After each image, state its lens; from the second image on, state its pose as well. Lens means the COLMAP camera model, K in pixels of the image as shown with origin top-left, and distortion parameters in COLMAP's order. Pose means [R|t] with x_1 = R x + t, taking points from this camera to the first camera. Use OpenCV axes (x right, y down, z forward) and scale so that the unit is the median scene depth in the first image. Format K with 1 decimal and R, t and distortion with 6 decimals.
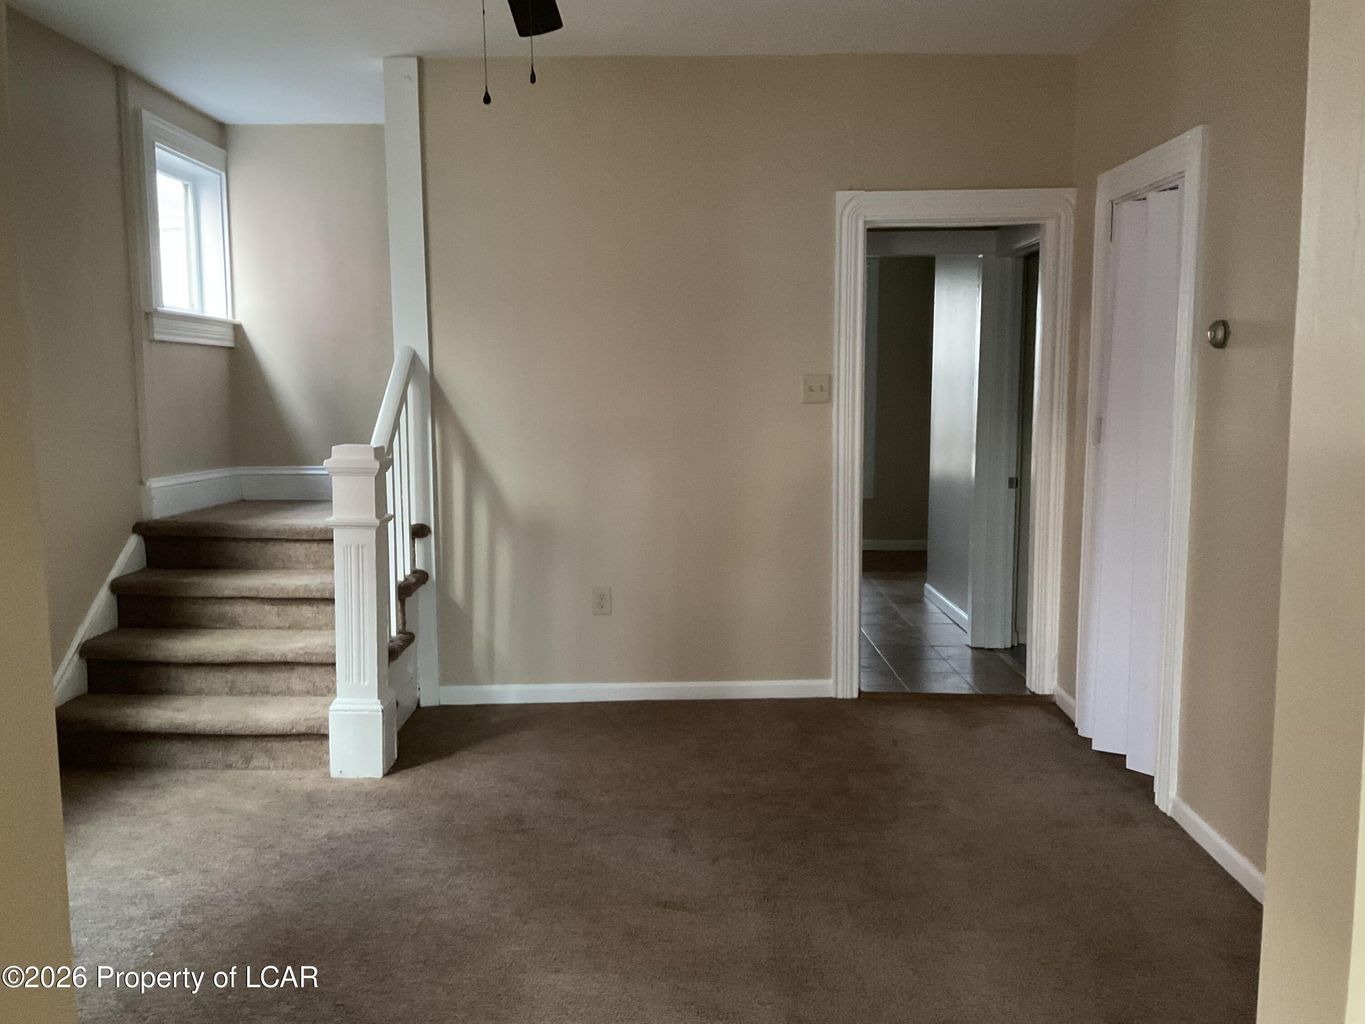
lens RADIAL K [[1134.8, 0, 682.5], [0, 1134.8, 512.0], [0, 0, 1]] dist [0.118089, -0.242914]
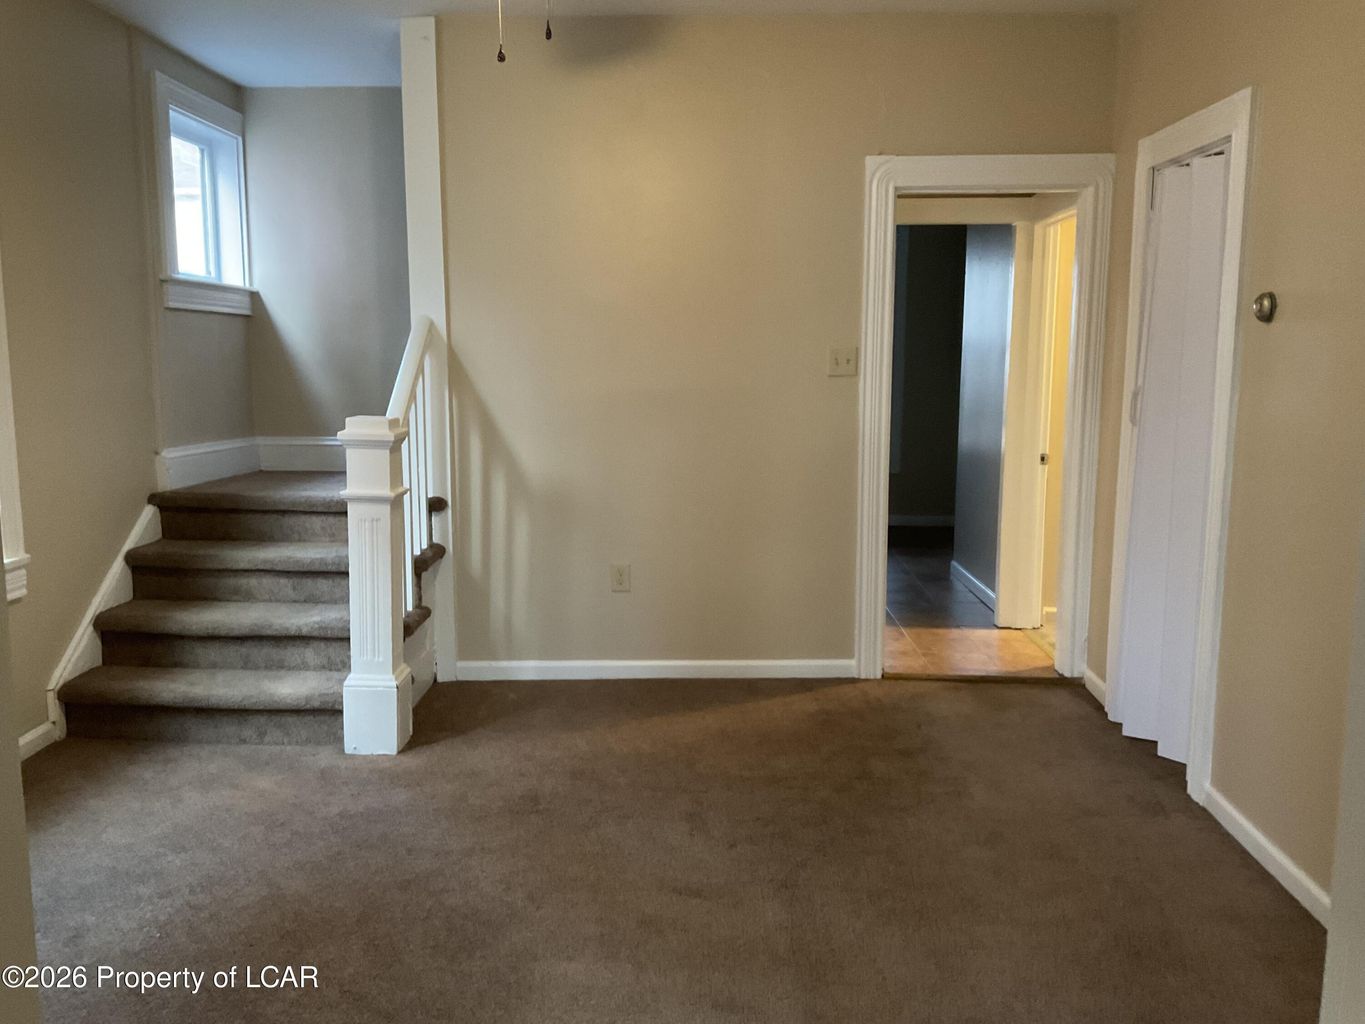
lens RADIAL K [[1143.6, 0, 683.8], [0, 1143.6, 516.6], [0, 0, 1]] dist [0.111328, -0.222341]
pose [[0.999783, 0.008238, -0.019123, 0.002269], [-0.007701, 0.999579, 0.027982, -0.002640], [0.019345, -0.027829, 0.999426, 0.017223]]
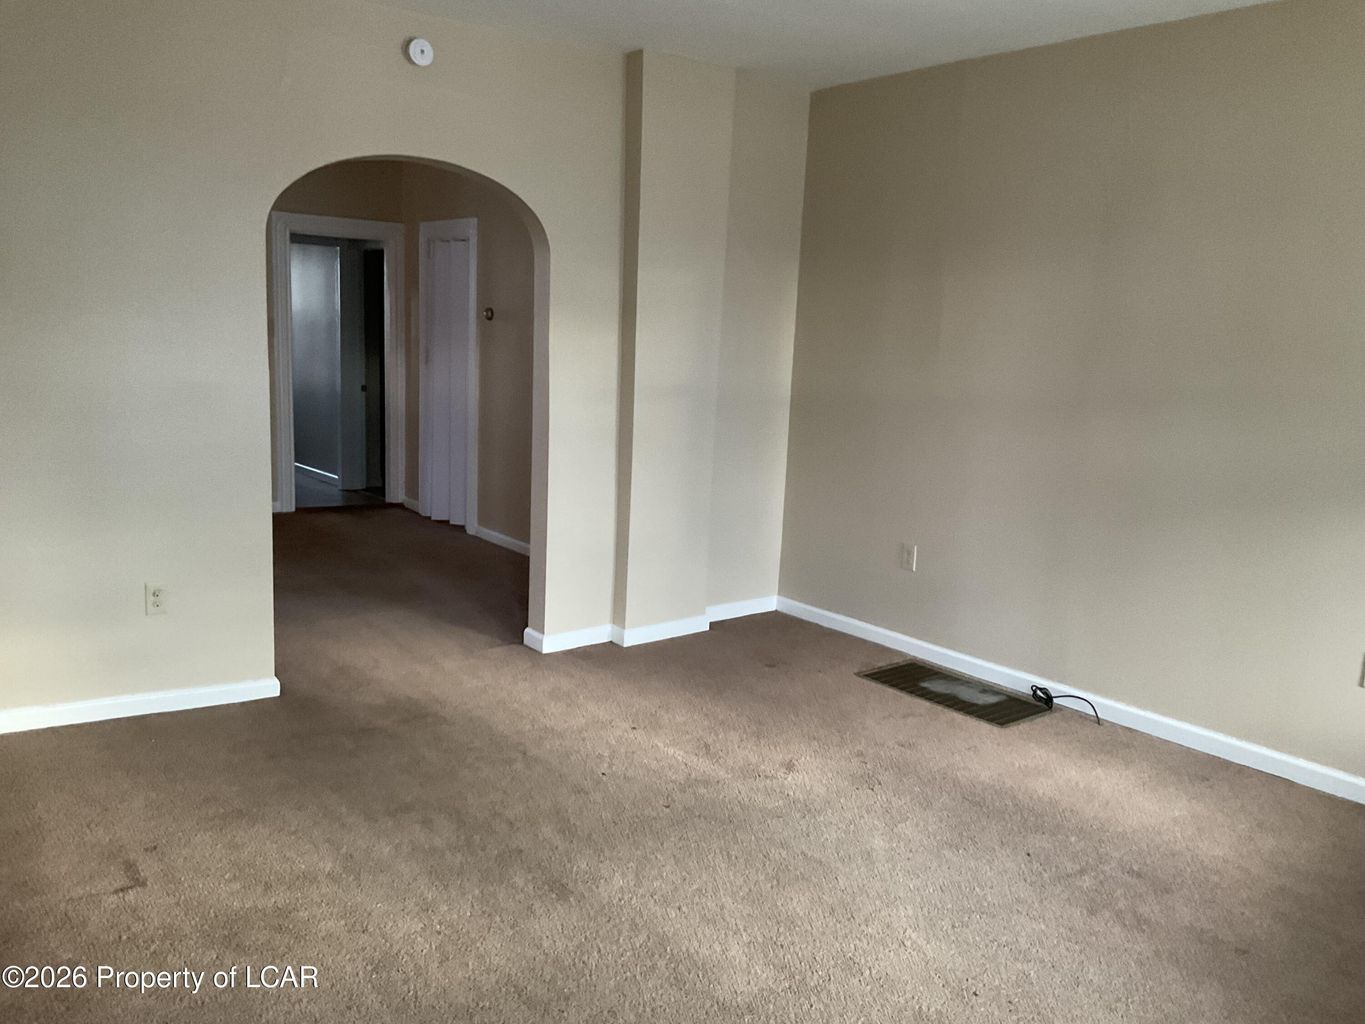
lens RADIAL K [[1134.8, 0, 682.5], [0, 1134.8, 512.0], [0, 0, 1]] dist [0.118089, -0.242914]
pose [[0.790307, -0.060219, 0.609745, -0.480450], [0.026151, 0.997567, 0.064626, 0.075810], [-0.612153, -0.035129, 0.789959, -0.783345]]
